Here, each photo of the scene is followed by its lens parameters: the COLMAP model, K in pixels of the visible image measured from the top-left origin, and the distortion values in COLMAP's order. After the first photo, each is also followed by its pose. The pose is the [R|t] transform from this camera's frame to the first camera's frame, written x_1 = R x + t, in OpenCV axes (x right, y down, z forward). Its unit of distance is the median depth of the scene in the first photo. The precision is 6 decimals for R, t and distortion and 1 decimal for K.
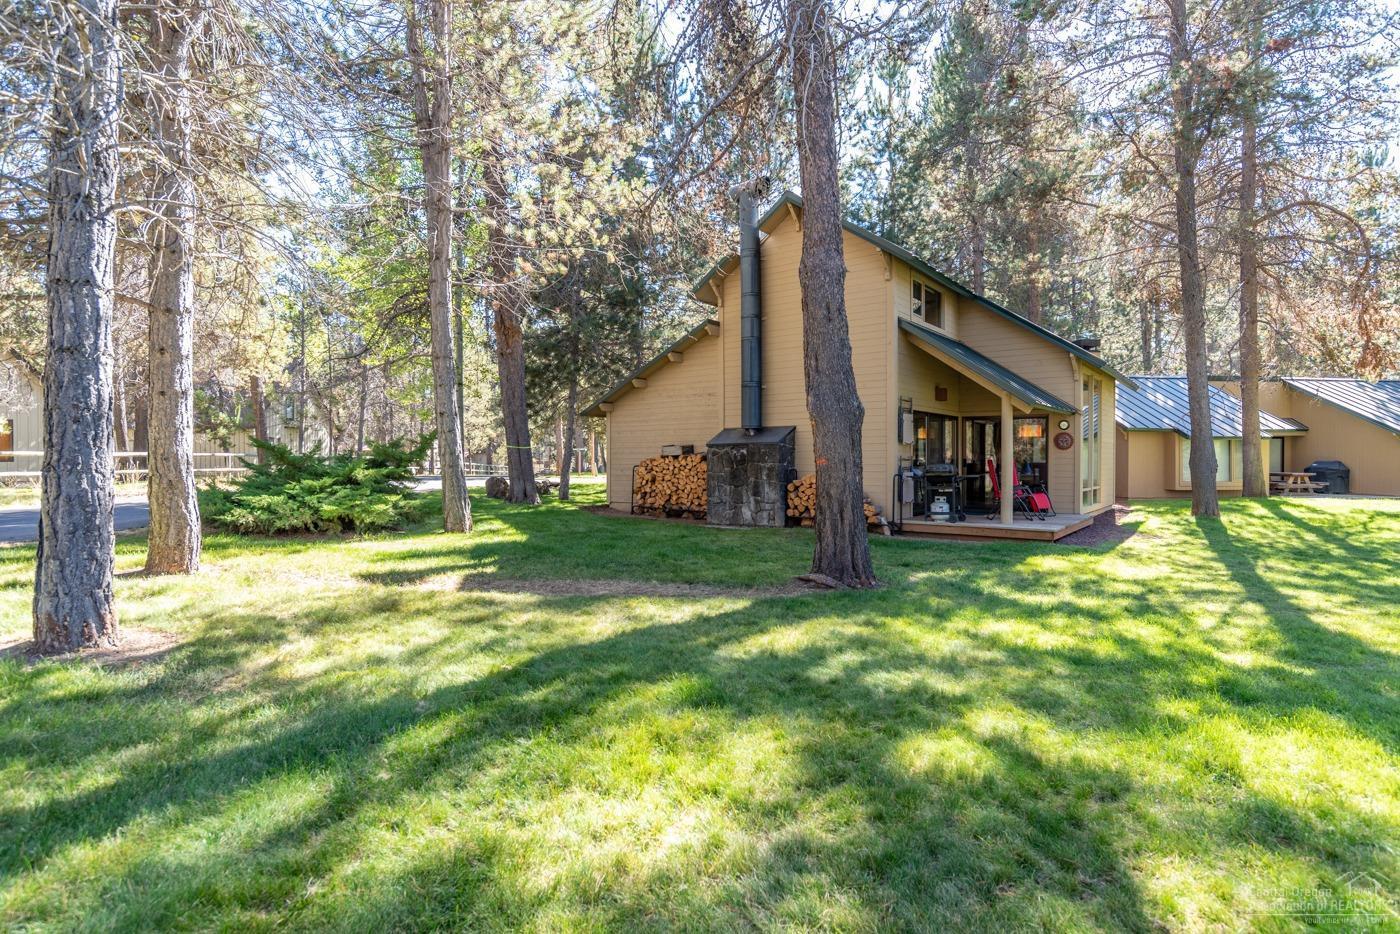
lens RADIAL K [[765.8, 0, 700.0], [0, 765.8, 467.0], [0, 0, 1]] dist [0.000919, 0.000755]
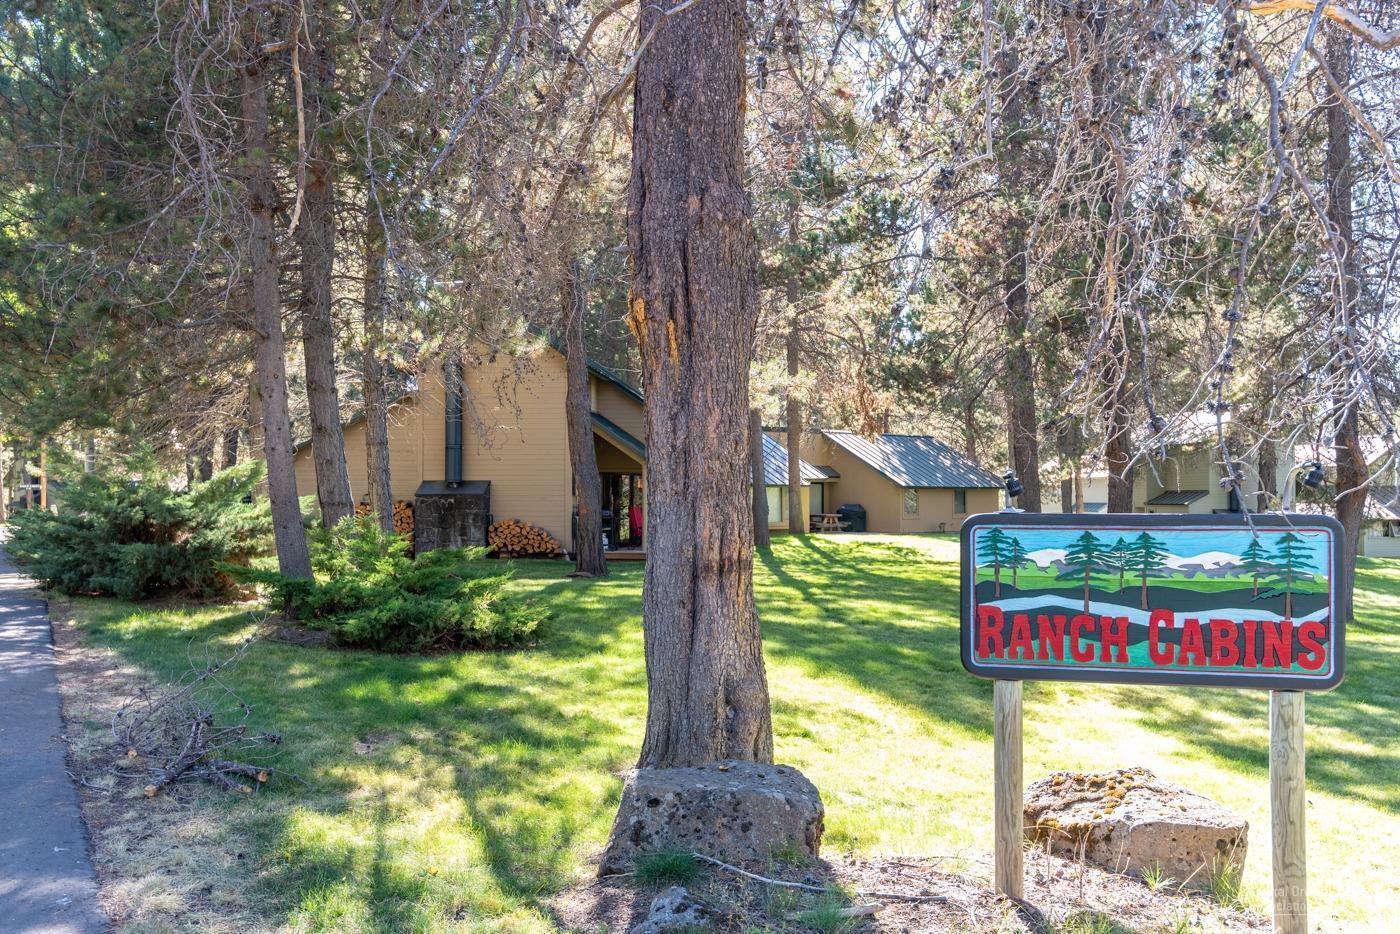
lens RADIAL K [[1248.7, 0, 700.0], [0, 1248.7, 467.0], [0, 0, 1]] dist [-0.000816, -0.000121]
pose [[0.866167, 0.012008, 0.499611, -0.487483], [0.004316, 0.999494, -0.031504, -0.007355], [-0.499737, 0.029444, 0.865677, -0.778825]]
